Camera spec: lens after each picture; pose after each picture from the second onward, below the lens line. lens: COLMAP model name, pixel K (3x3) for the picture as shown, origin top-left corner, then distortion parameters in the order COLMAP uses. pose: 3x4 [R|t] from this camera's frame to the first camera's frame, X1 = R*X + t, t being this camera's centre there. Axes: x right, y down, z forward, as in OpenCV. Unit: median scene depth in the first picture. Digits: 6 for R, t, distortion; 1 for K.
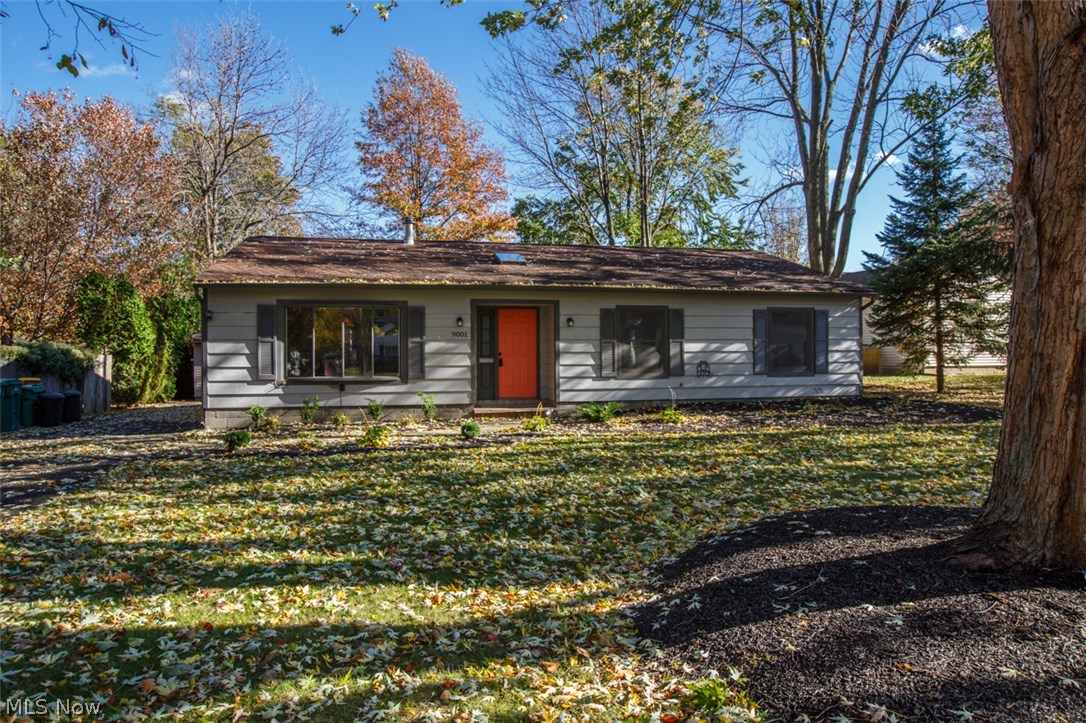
lens RADIAL K [[715.4, 0, 543.0], [0, 715.4, 361.5], [0, 0, 1]] dist [-0.007184, -0.000991]
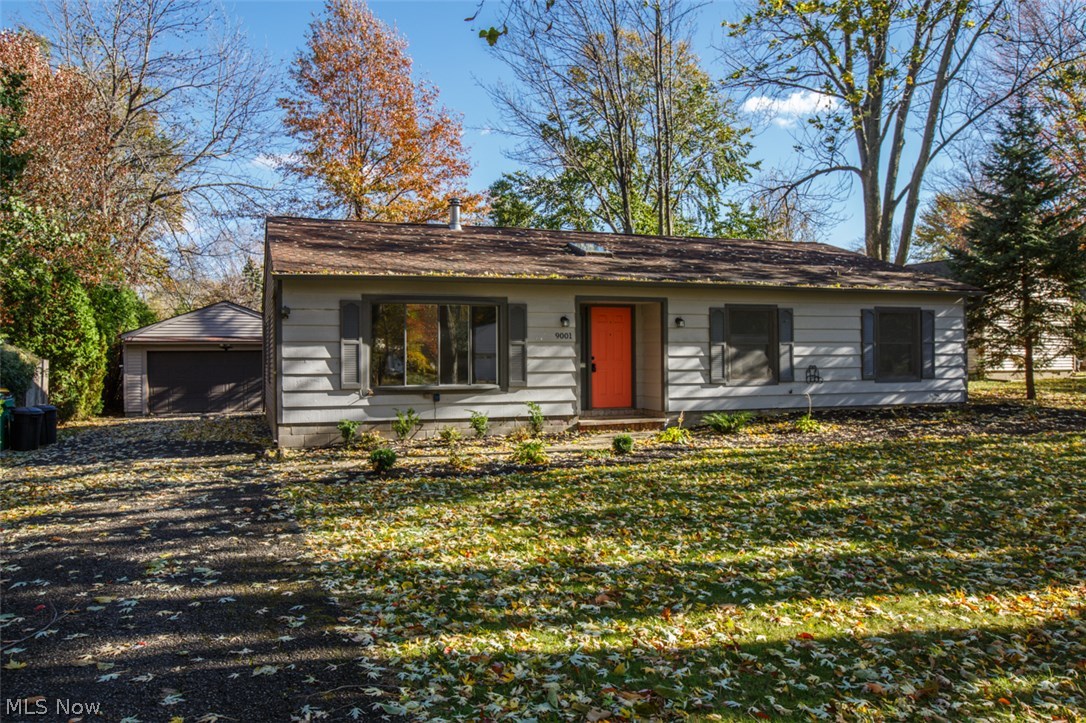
lens RADIAL K [[830.2, 0, 625.6], [0, 830.2, 367.9], [0, 0, 1]] dist [0.022748, -0.005868]
pose [[0.991076, -0.003094, 0.133261, -0.138270], [0.002902, 0.999994, 0.001634, -0.000114], [-0.133265, -0.001232, 0.991080, -0.015484]]
